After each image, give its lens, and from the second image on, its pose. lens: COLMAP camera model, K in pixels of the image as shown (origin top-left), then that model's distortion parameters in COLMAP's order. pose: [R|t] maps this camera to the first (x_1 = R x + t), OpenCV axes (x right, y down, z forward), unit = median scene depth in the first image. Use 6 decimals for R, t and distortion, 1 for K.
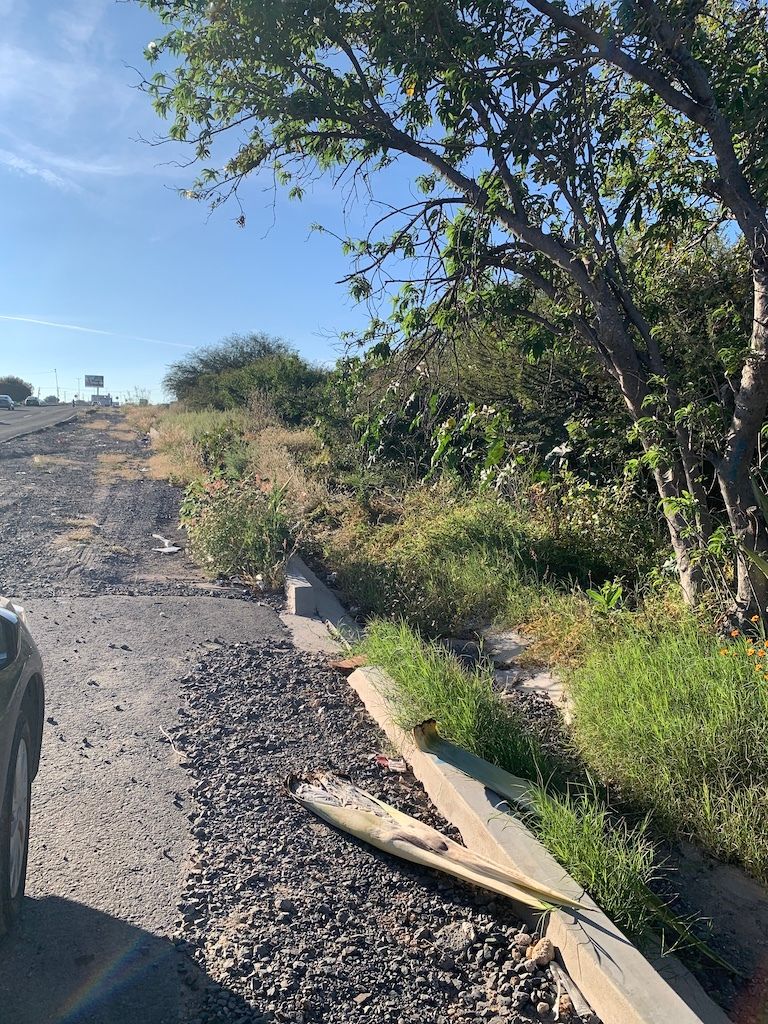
lens RADIAL K [[788.4, 0, 384.0], [0, 788.4, 512.0], [0, 0, 1]] dist [-0.000386, -0.007726]
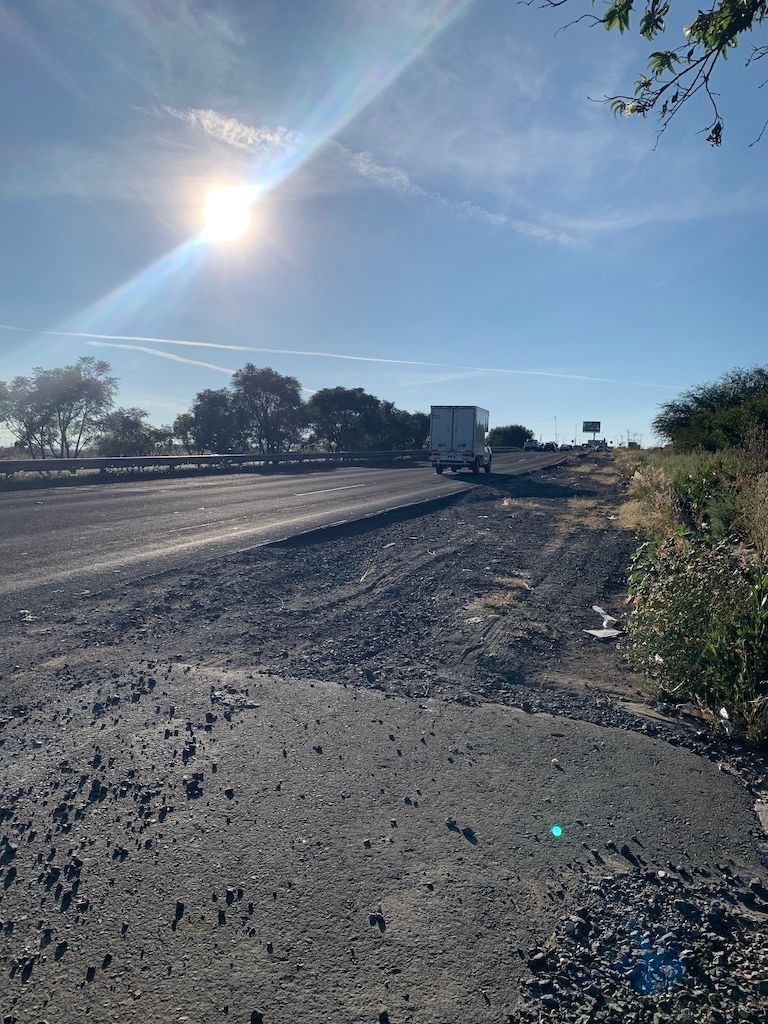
lens RADIAL K [[781.3, 0, 434.9], [0, 781.3, 511.9], [0, 0, 1]] dist [0.020979, 0.000171]
pose [[0.851197, 0.033916, -0.523749, -0.015307], [-0.063412, 0.997245, -0.038478, -0.012811], [0.521002, 0.065964, 0.851003, 0.142666]]
